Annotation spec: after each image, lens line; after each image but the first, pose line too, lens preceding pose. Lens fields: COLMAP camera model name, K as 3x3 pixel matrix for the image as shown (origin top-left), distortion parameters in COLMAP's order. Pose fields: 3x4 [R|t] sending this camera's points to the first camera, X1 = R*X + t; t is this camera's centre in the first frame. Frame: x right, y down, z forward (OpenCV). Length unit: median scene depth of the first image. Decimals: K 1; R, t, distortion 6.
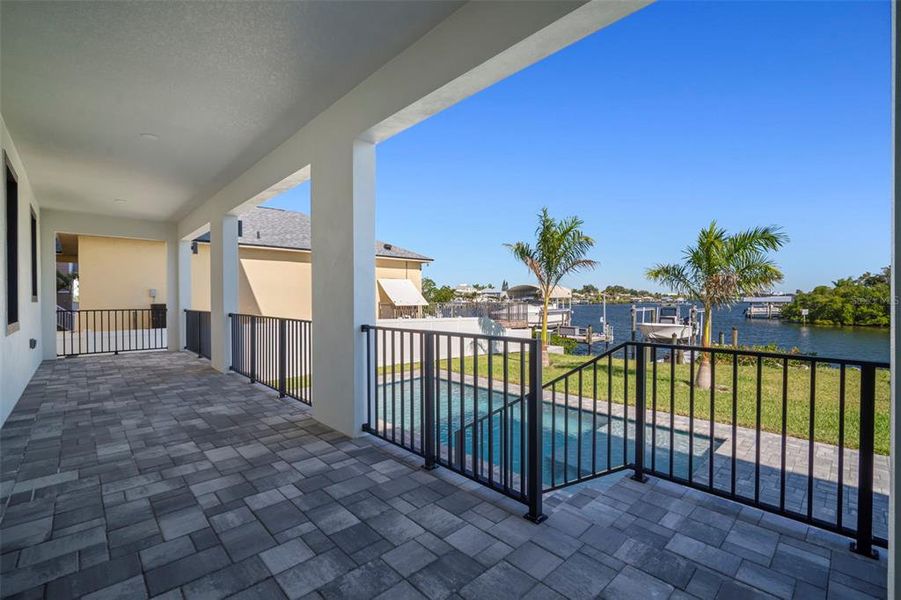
lens RADIAL K [[393.4, 0, 448.6], [0, 393.4, 298.9], [0, 0, 1]] dist [-0.017091, 0.005476]
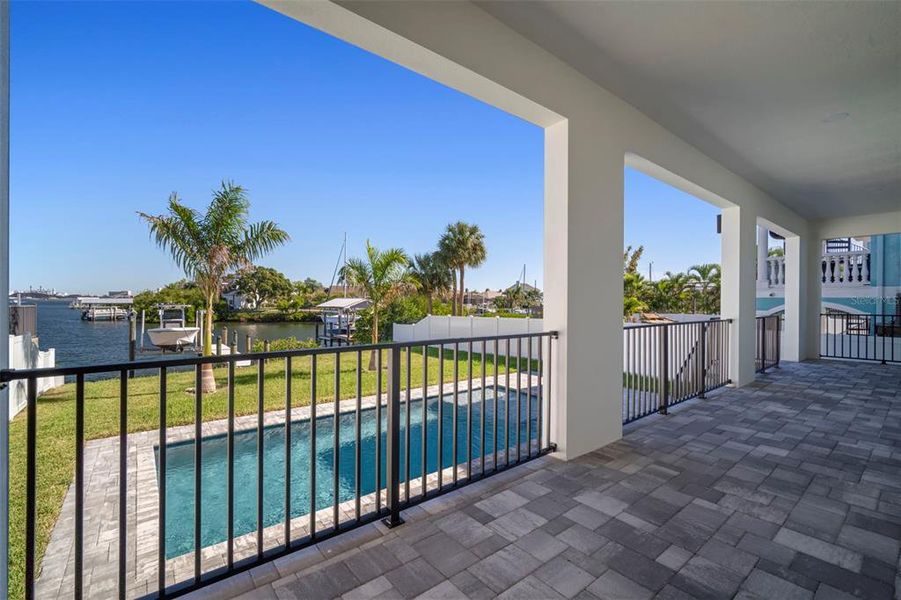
lens RADIAL K [[393.4, 0, 447.0], [0, 393.4, 302.5], [0, 0, 1]] dist [-0.017091, 0.005476]
pose [[0.092750, -0.001762, 0.995688, -0.200122], [-0.004120, 0.999989, 0.002153, -0.000187], [-0.995681, -0.004302, 0.092742, 0.207000]]
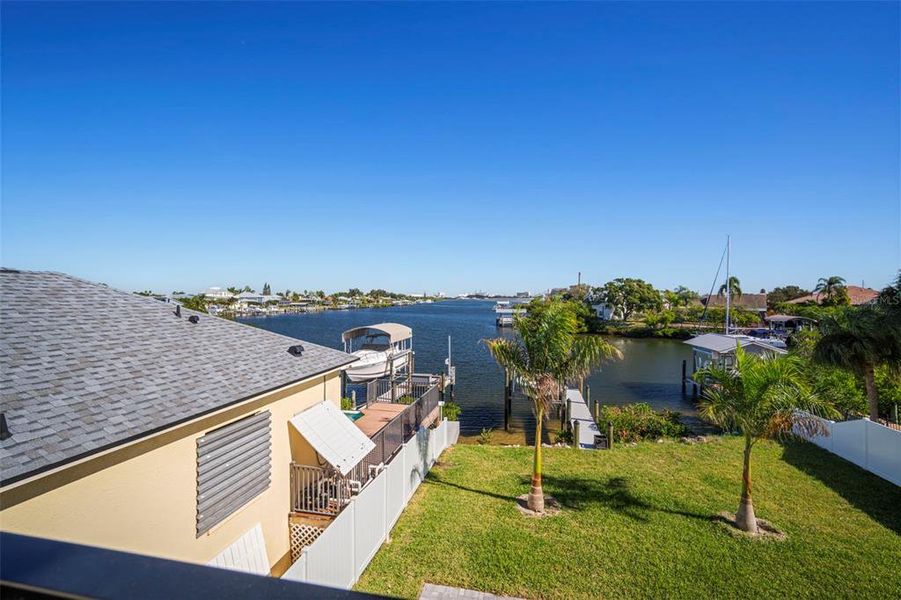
lens RADIAL K [[393.4, 0, 455.1], [0, 393.4, 303.4], [0, 0, 1]] dist [-0.017091, 0.005476]
pose [[0.821147, -0.004627, 0.570698, -0.138170], [-0.001192, 0.999951, 0.009822, -0.098418], [-0.570715, -0.008746, 0.821101, 0.206062]]
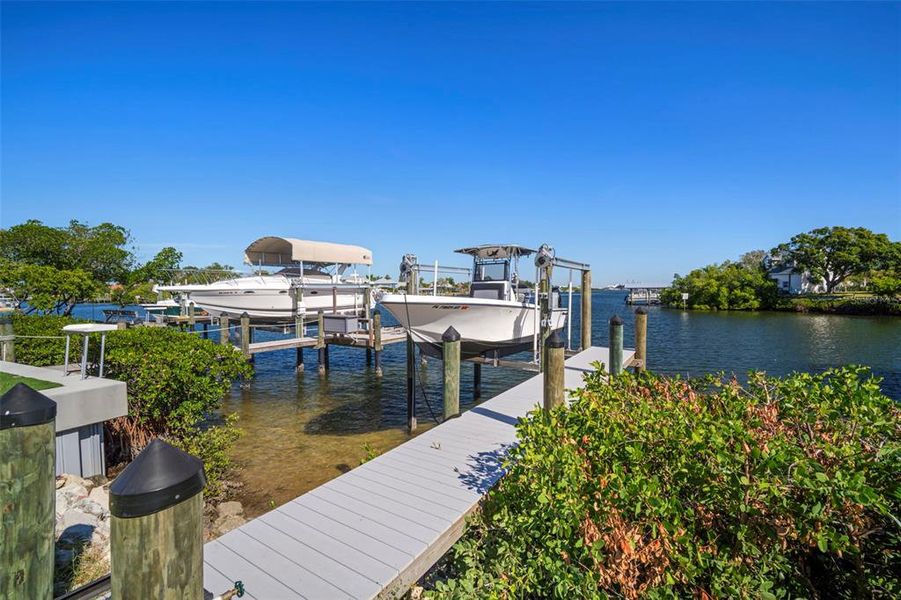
lens RADIAL K [[393.4, 0, 445.8], [0, 393.4, 303.0], [0, 0, 1]] dist [-0.017091, 0.005476]
pose [[0.973955, -0.012664, 0.226388, 0.311113], [0.006248, 0.999559, 0.029035, 0.038822], [-0.226656, -0.026865, 0.973604, 0.457807]]
